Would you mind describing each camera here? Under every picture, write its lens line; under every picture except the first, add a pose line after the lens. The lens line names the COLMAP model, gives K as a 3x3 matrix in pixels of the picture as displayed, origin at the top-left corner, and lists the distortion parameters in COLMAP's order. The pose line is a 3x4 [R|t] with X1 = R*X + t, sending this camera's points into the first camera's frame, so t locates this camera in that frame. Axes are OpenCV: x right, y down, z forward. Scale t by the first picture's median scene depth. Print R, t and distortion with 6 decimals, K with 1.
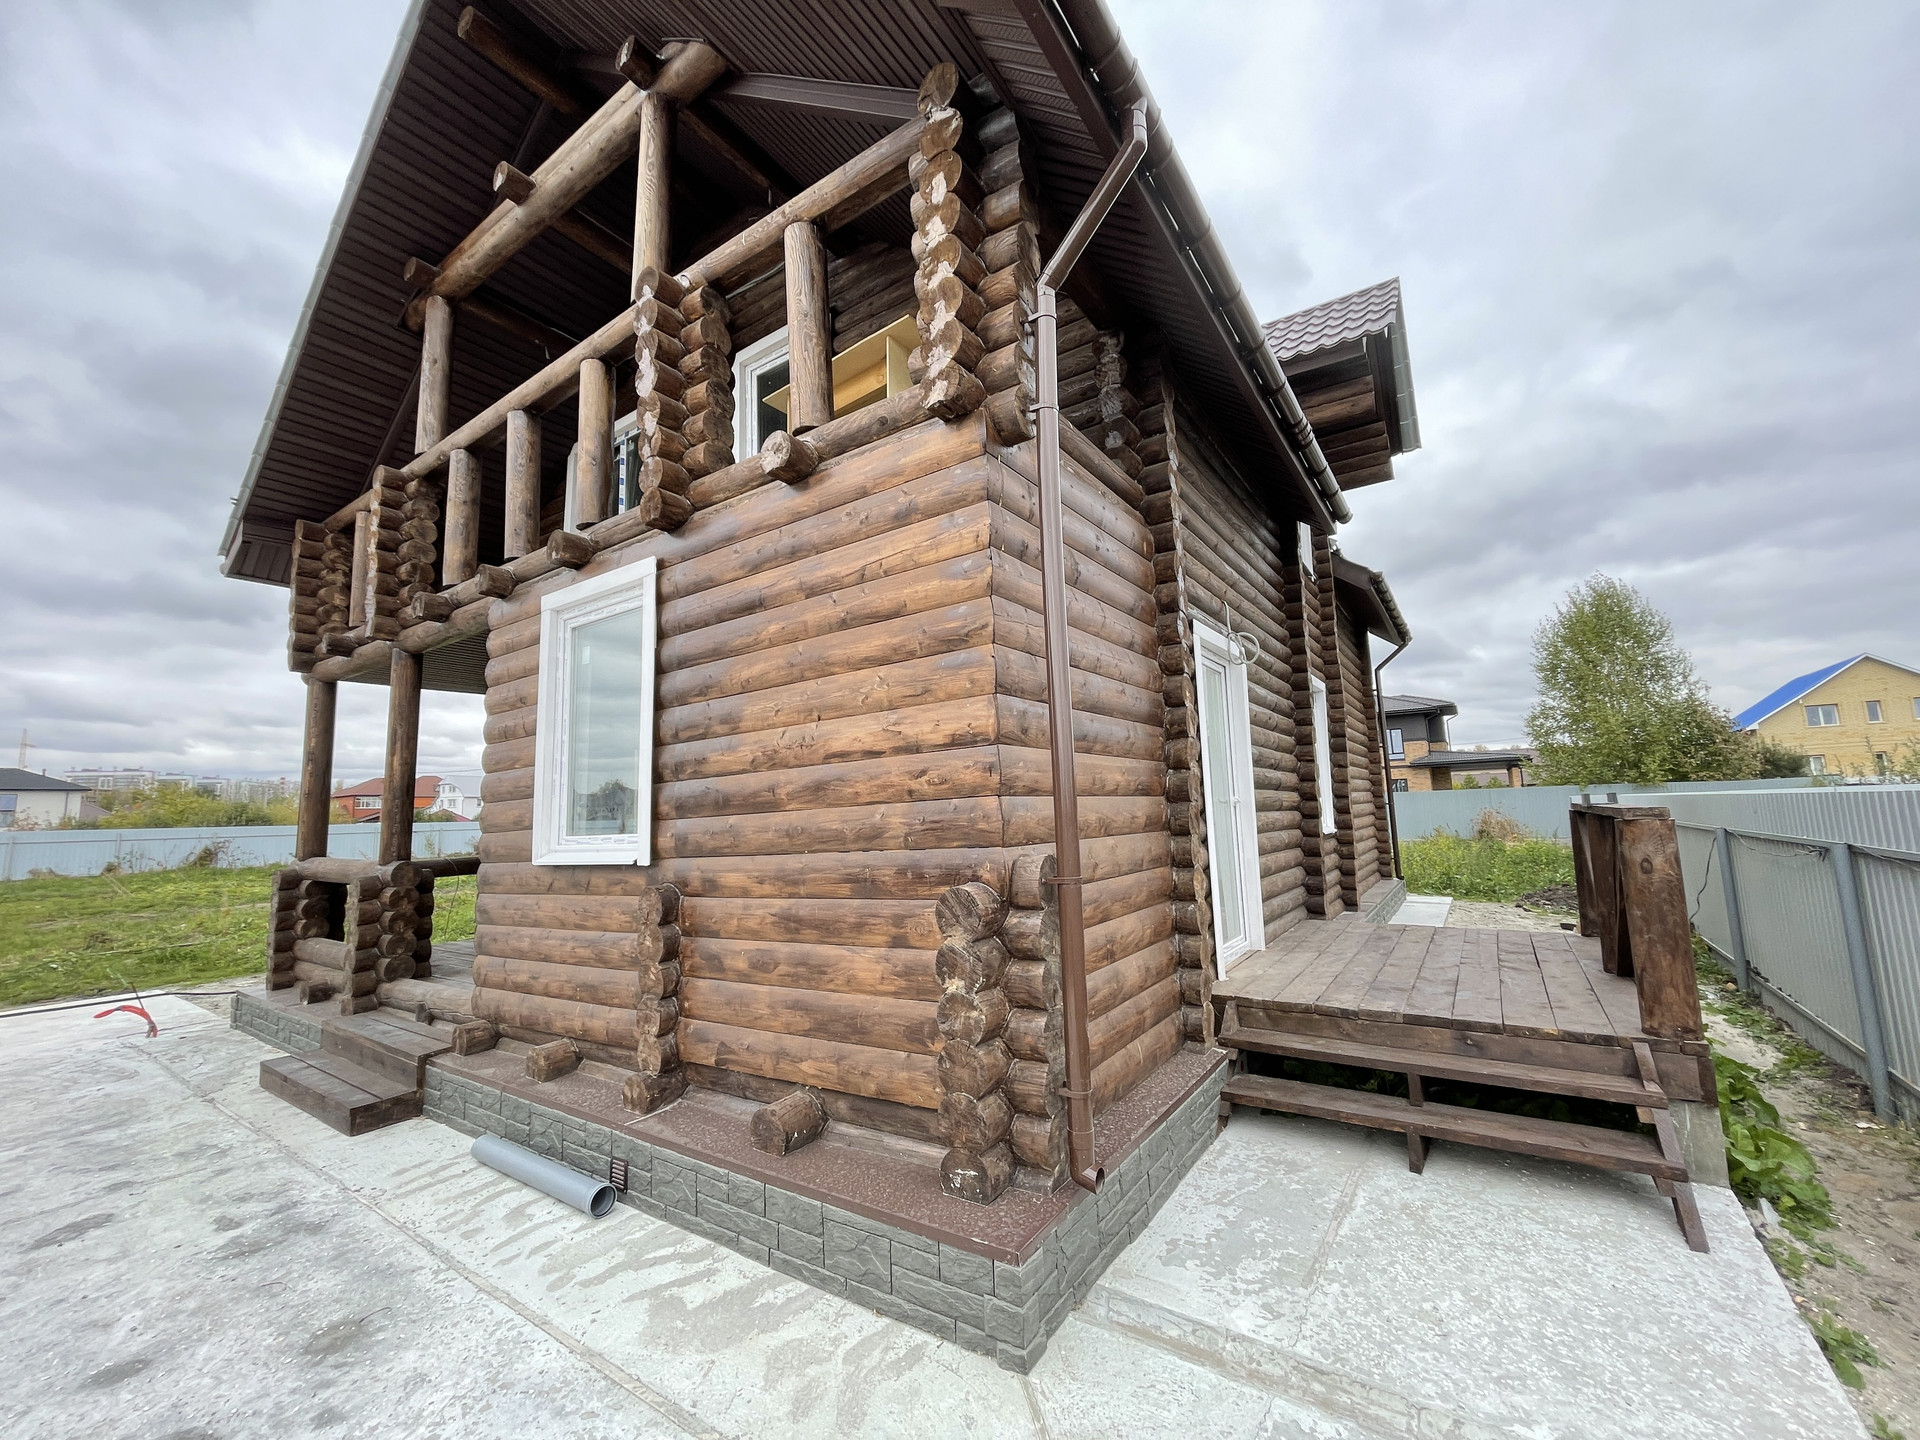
lens RADIAL K [[771.7, 0, 965.6], [0, 771.7, 713.4], [0, 0, 1]] dist [-0.002082, -0.000503]
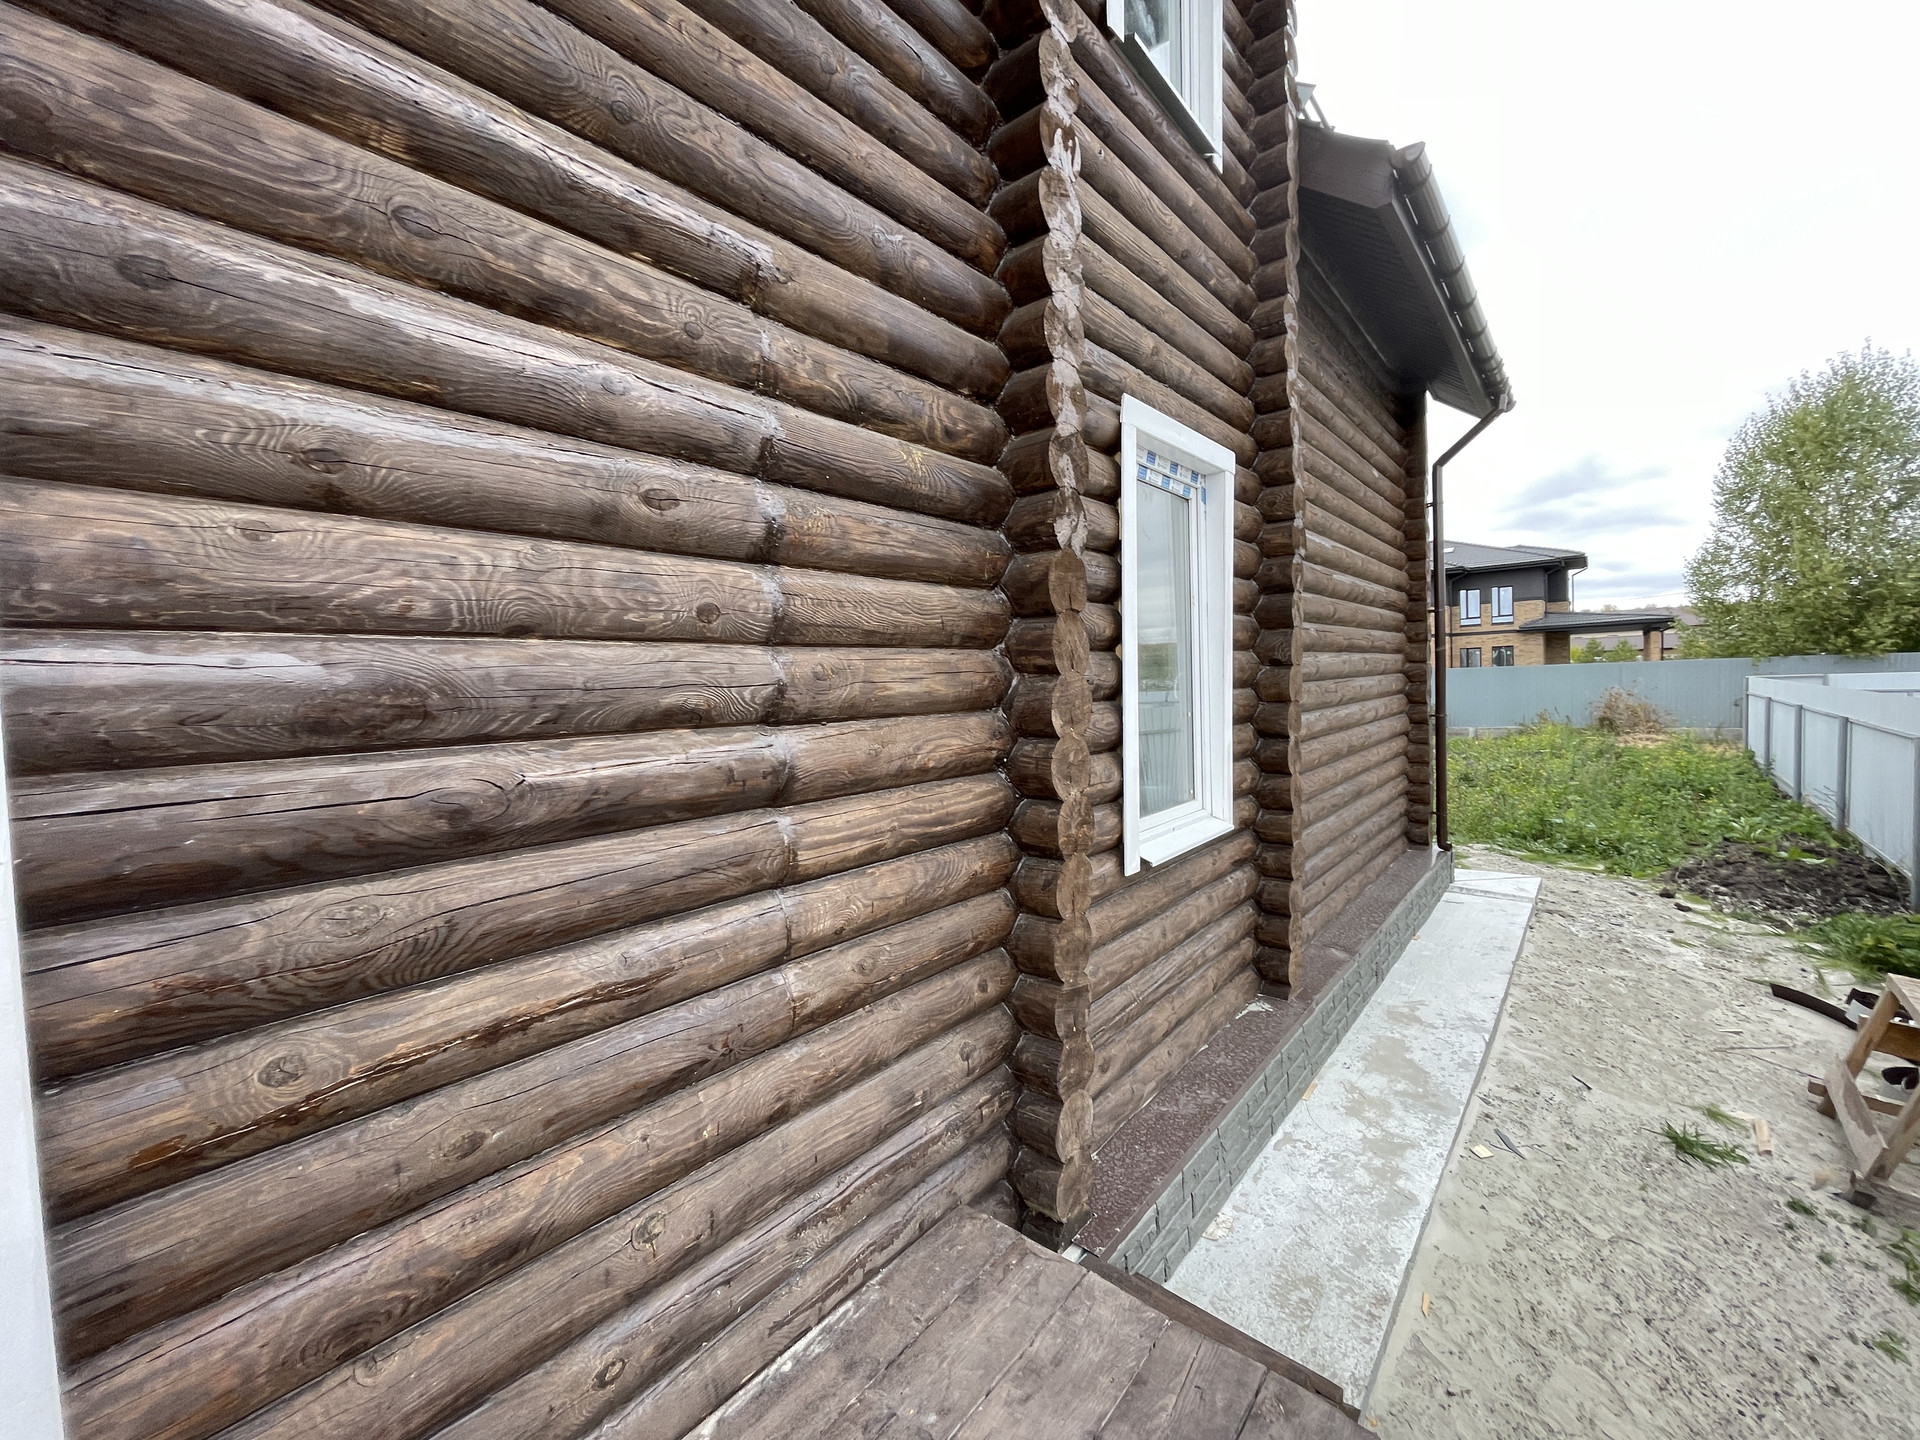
lens RADIAL K [[771.7, 0, 961.0], [0, 771.7, 721.8], [0, 0, 1]] dist [-0.002082, -0.000503]
pose [[0.994276, -0.001634, -0.106834, 0.801327], [0.020784, 0.983741, 0.178387, 0.048177], [0.104806, -0.179586, 0.978143, 1.258946]]
